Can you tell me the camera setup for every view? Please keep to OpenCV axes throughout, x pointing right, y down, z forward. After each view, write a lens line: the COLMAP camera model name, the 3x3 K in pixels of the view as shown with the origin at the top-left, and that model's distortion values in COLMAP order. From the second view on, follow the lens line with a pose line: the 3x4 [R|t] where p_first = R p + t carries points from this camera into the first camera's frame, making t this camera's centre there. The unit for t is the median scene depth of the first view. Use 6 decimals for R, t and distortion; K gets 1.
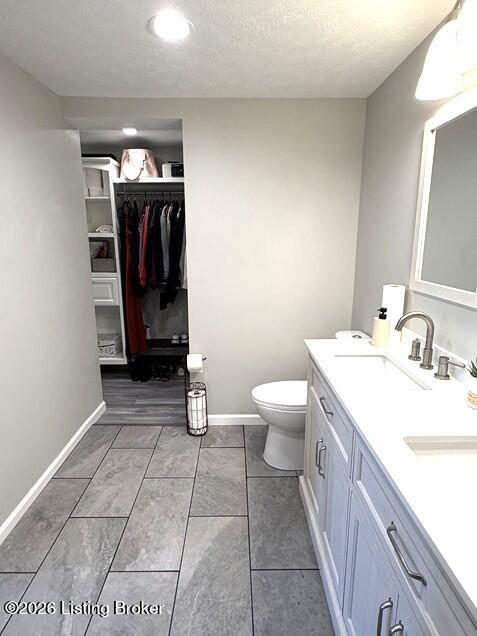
lens RADIAL K [[358.3, 0, 238.1], [0, 358.3, 316.8], [0, 0, 1]] dist [-0.002335, -0.000729]
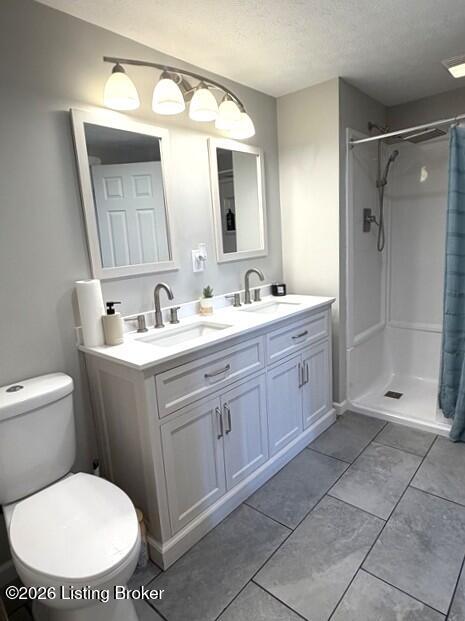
lens RADIAL K [[365.8, 0, 231.9], [0, 365.8, 309.1], [0, 0, 1]] dist [0.001839, 0.000561]
pose [[-0.739311, -0.081510, 0.668412, -0.477639], [0.208188, 0.916343, 0.342015, -0.280372], [-0.640372, 0.392011, -0.660493, 1.511330]]
